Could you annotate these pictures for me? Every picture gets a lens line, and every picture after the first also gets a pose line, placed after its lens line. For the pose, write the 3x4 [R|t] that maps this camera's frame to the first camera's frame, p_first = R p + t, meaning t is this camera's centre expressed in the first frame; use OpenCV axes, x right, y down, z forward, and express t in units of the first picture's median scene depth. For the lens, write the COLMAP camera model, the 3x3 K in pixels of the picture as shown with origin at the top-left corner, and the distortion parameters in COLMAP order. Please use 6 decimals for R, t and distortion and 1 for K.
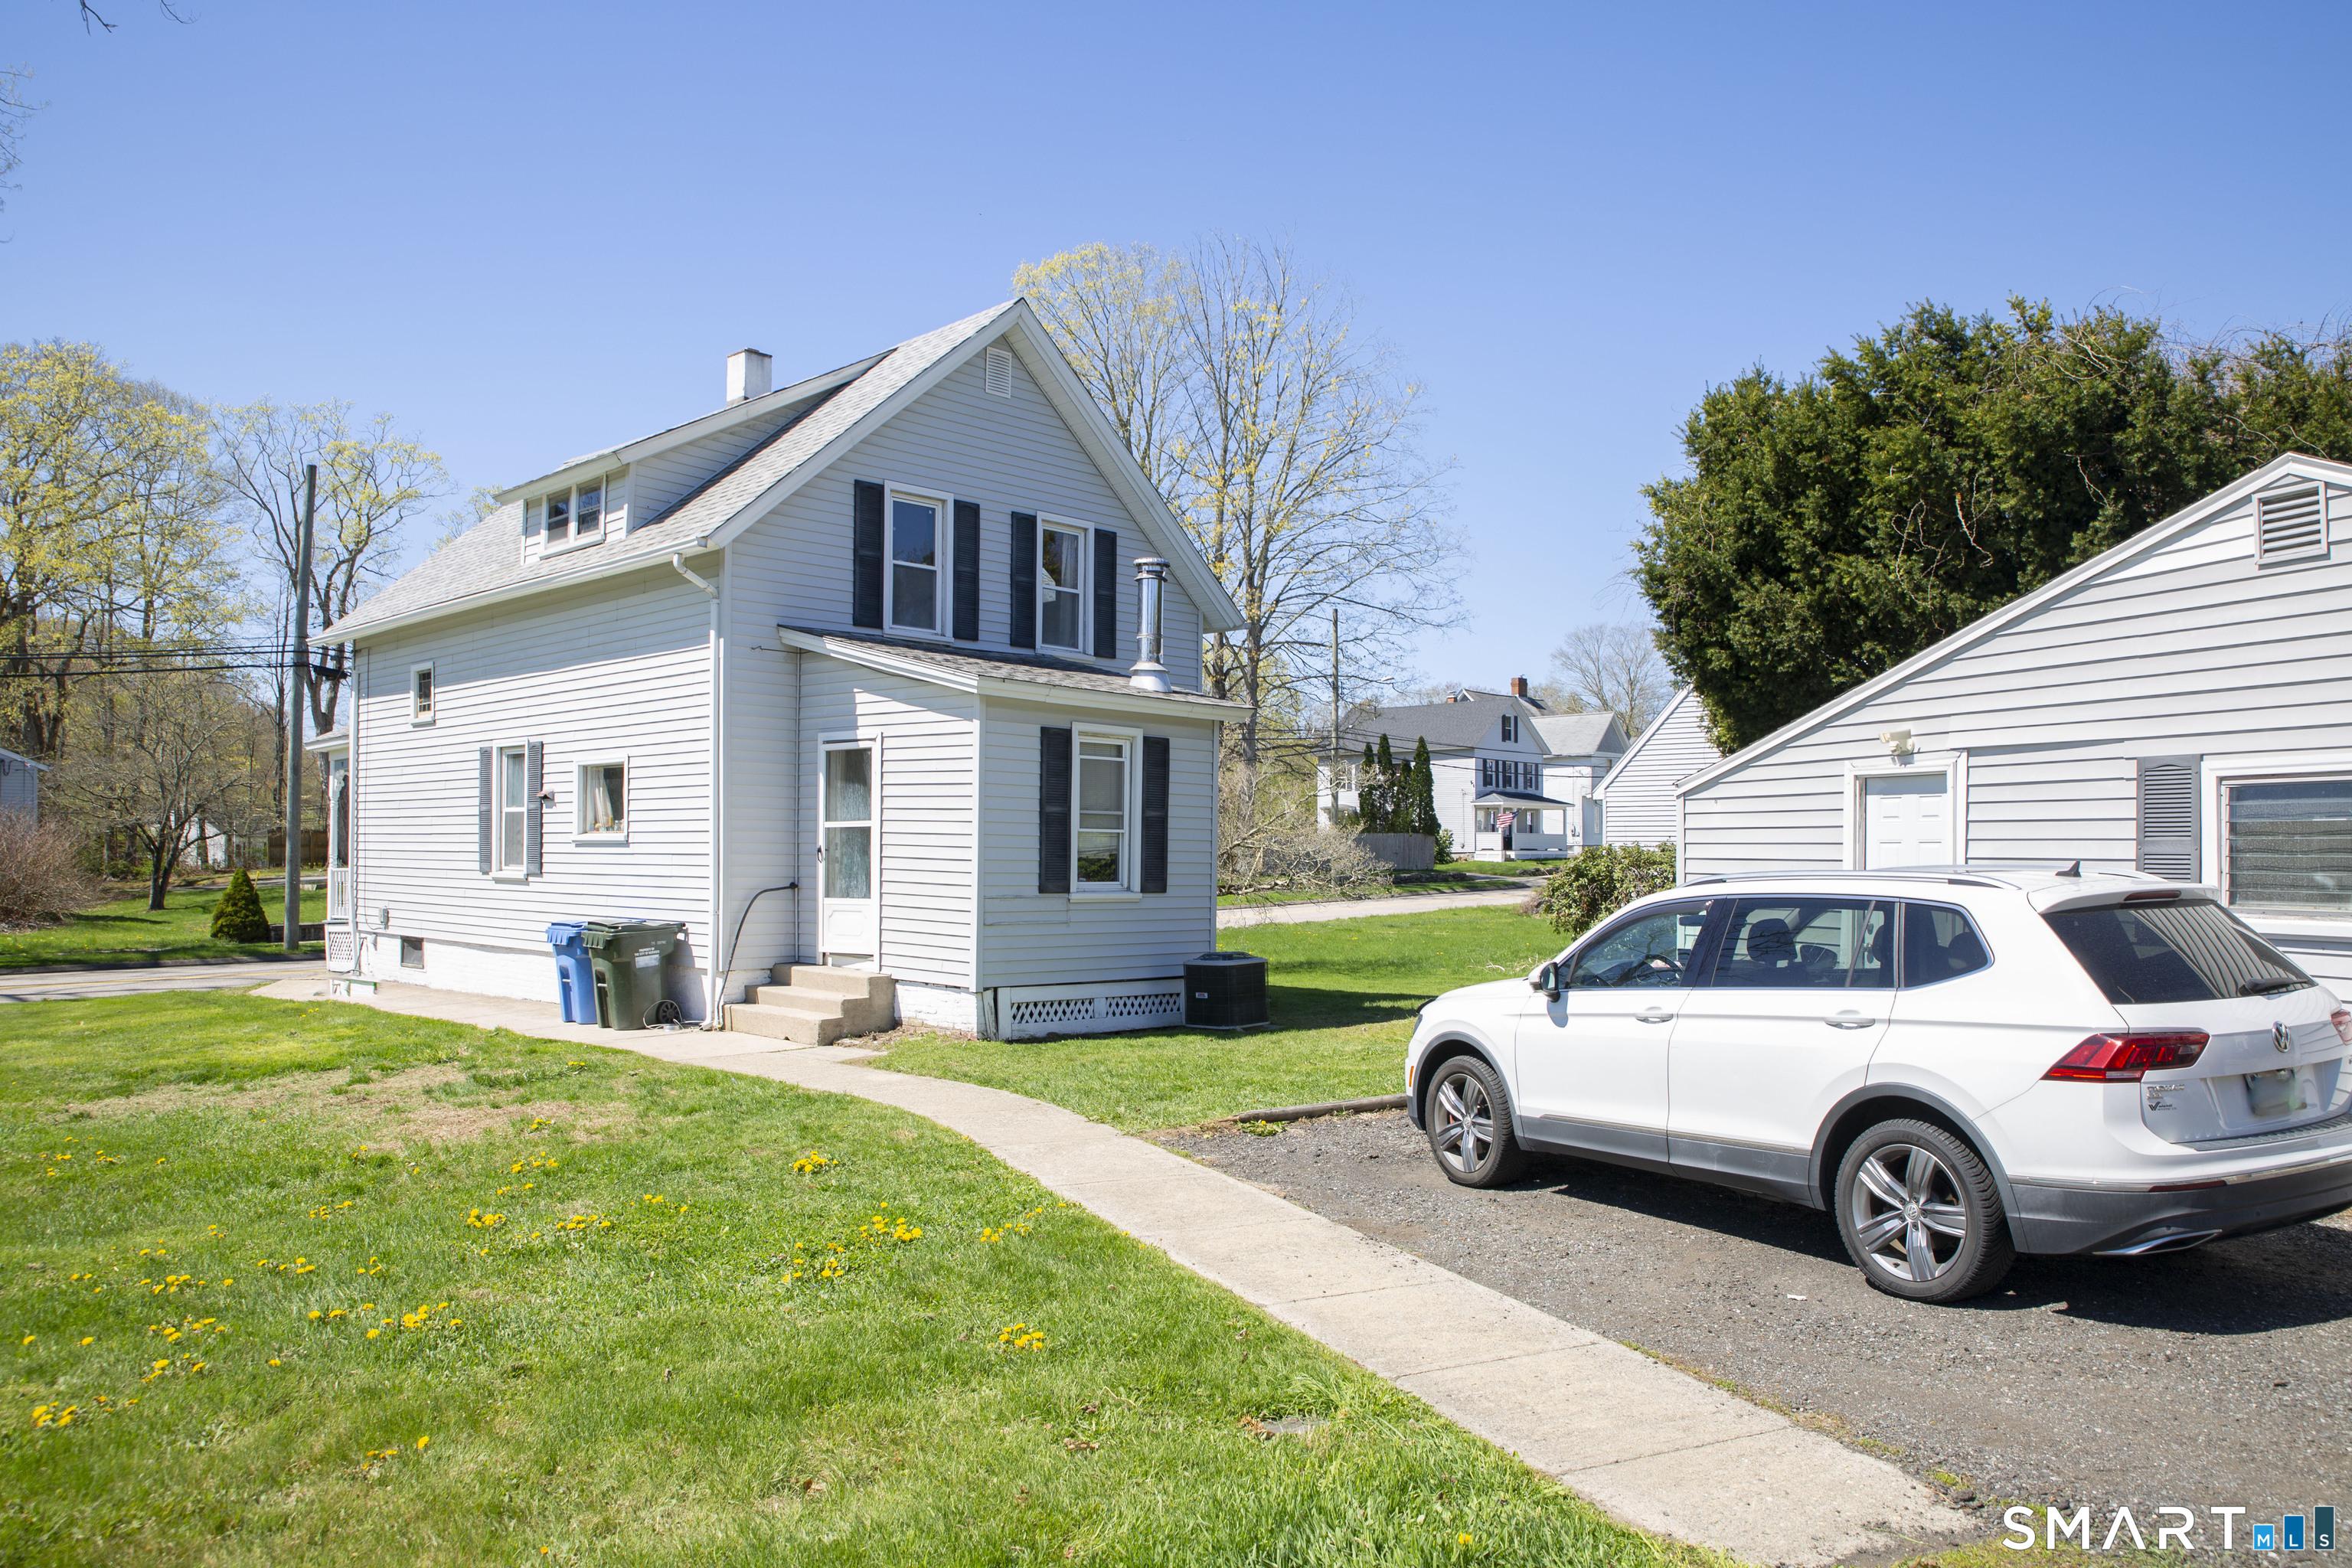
lens RADIAL K [[1681.4, 0, 1119.7], [0, 1681.4, 774.1], [0, 0, 1]] dist [-0.197334, 0.203300]
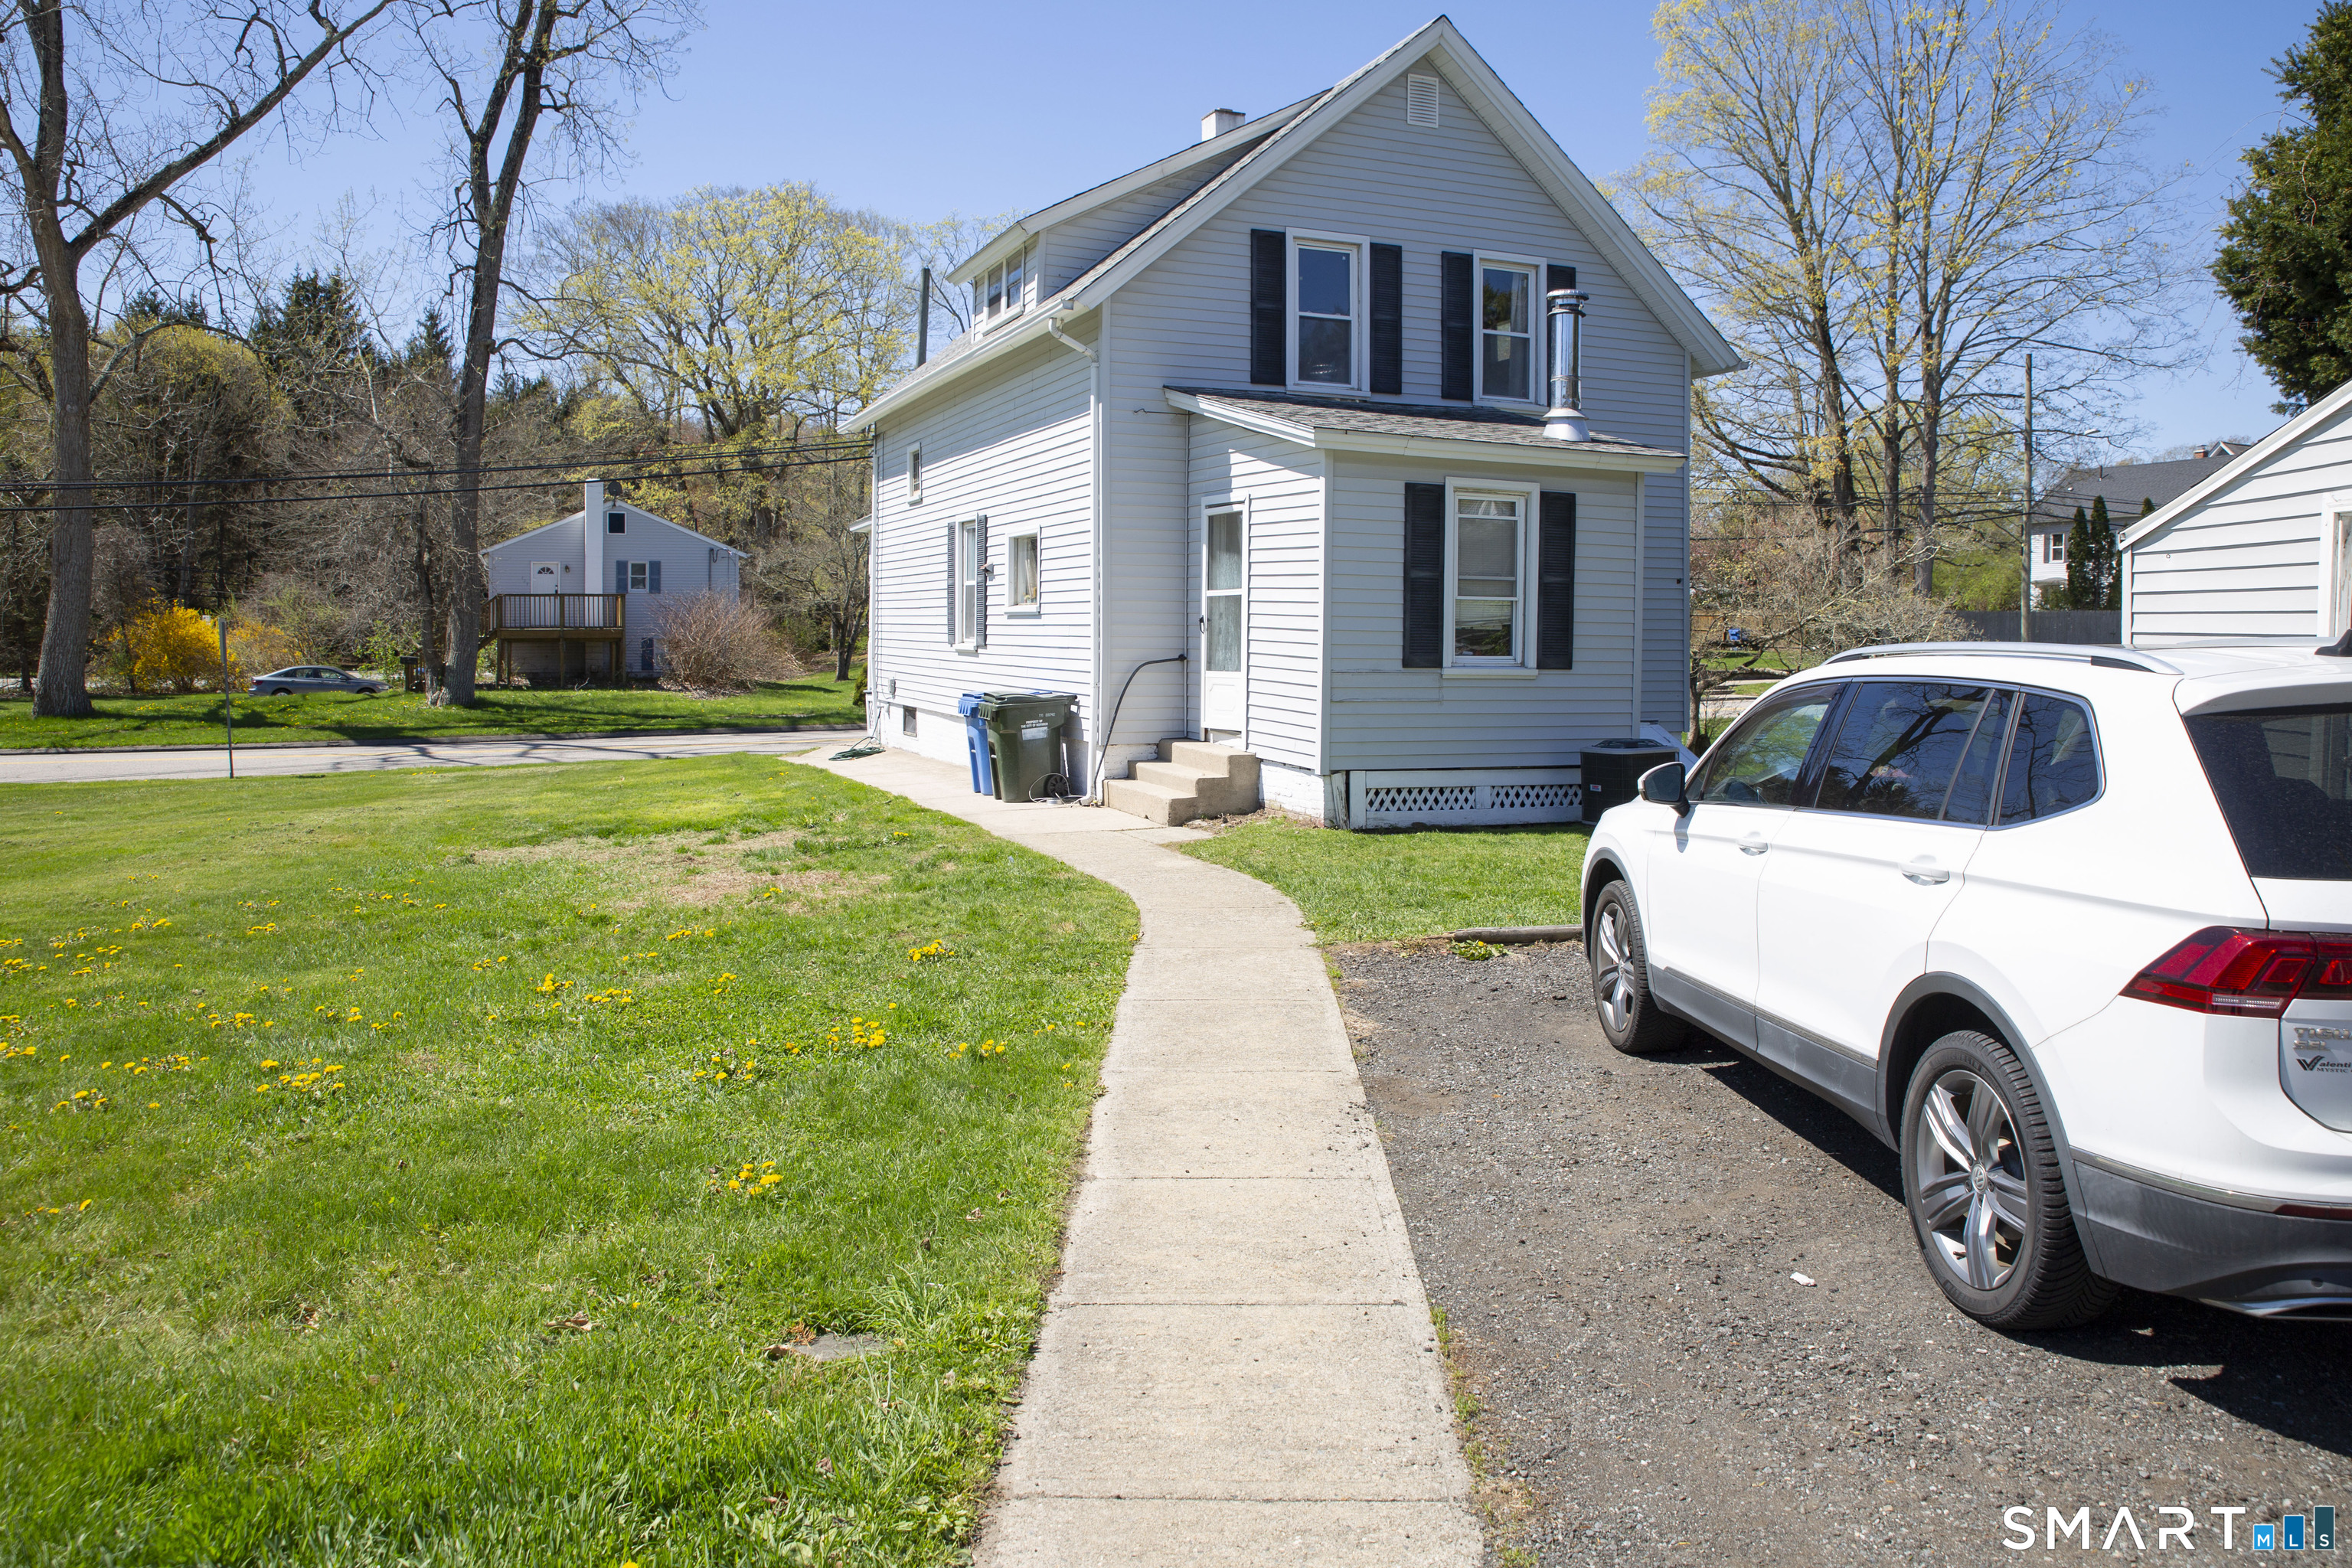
lens RADIAL K [[1671.4, 0, 1080.3], [0, 1671.4, 624.8], [0, 0, 1]] dist [-0.166110, 0.104401]
pose [[0.899819, 0.003365, -0.436251, 0.172088], [0.015342, 0.999108, 0.039352, 0.009364], [0.435994, -0.042102, 0.898964, 0.114299]]
